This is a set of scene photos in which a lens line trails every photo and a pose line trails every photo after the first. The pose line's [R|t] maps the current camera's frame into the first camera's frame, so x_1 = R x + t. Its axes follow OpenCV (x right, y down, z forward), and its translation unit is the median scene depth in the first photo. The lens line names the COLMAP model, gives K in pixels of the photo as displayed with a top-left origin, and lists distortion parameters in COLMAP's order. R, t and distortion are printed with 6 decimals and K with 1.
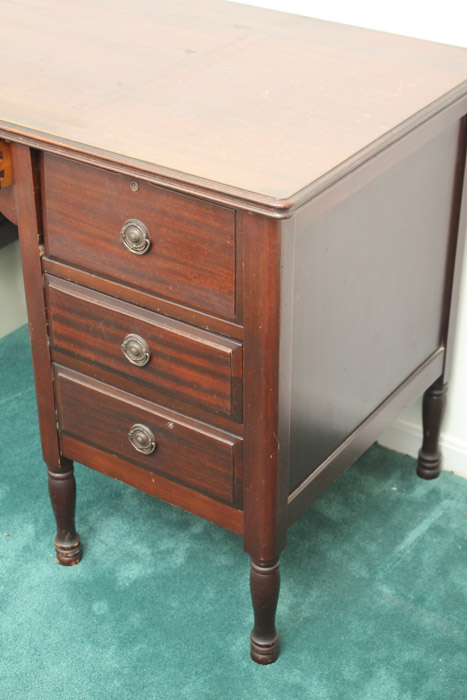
lens RADIAL K [[1235.2, 0, 241.7], [0, 1235.2, 343.6], [0, 0, 1]] dist [0.014153, 0.000000]
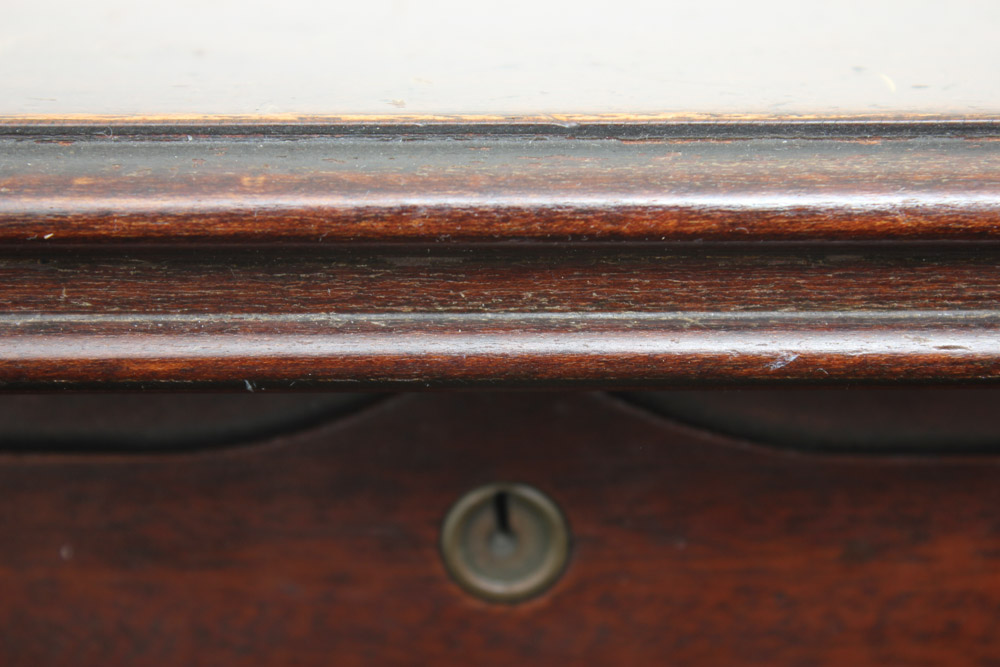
lens RADIAL K [[2496.3, 0, 500.1], [0, 2496.3, 332.3], [0, 0, 1]] dist [0.105044, 0.000000]
pose [[0.824455, -0.188601, 0.533577, -0.162007], [0.303485, 0.943144, -0.135560, -0.109838], [-0.477673, 0.273696, 0.834817, 0.798093]]
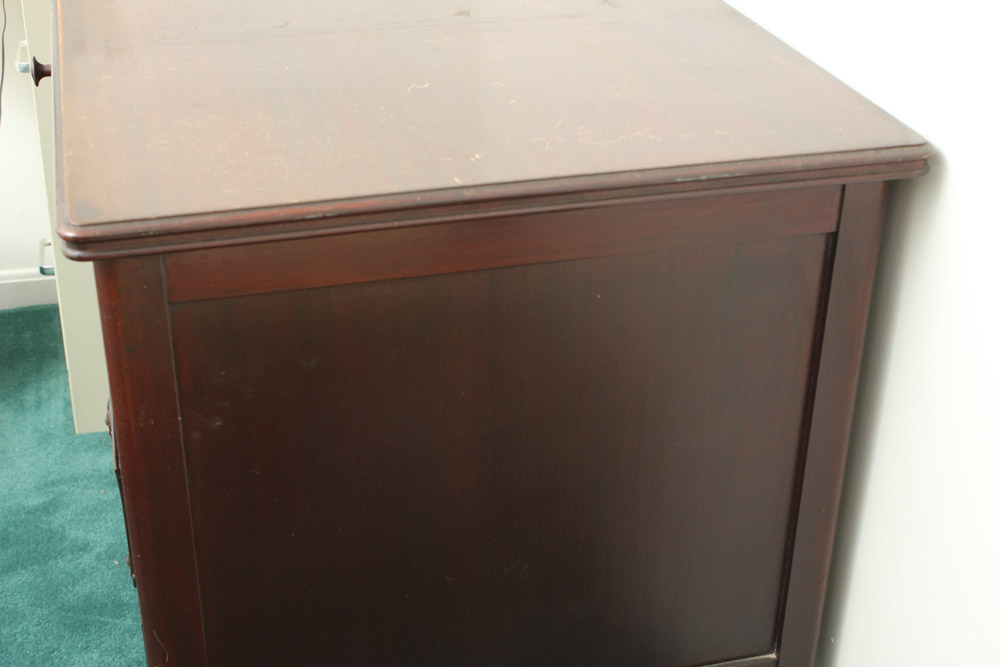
lens RADIAL K [[1457.1, 0, 499.5], [0, 1457.1, 327.9], [0, 0, 1]] dist [-0.023310, 0.000000]
pose [[0.761608, 0.312914, -0.567484, 0.471637], [-0.350100, 0.935581, 0.046024, -0.142432], [0.545329, 0.163624, 0.822097, 0.484493]]
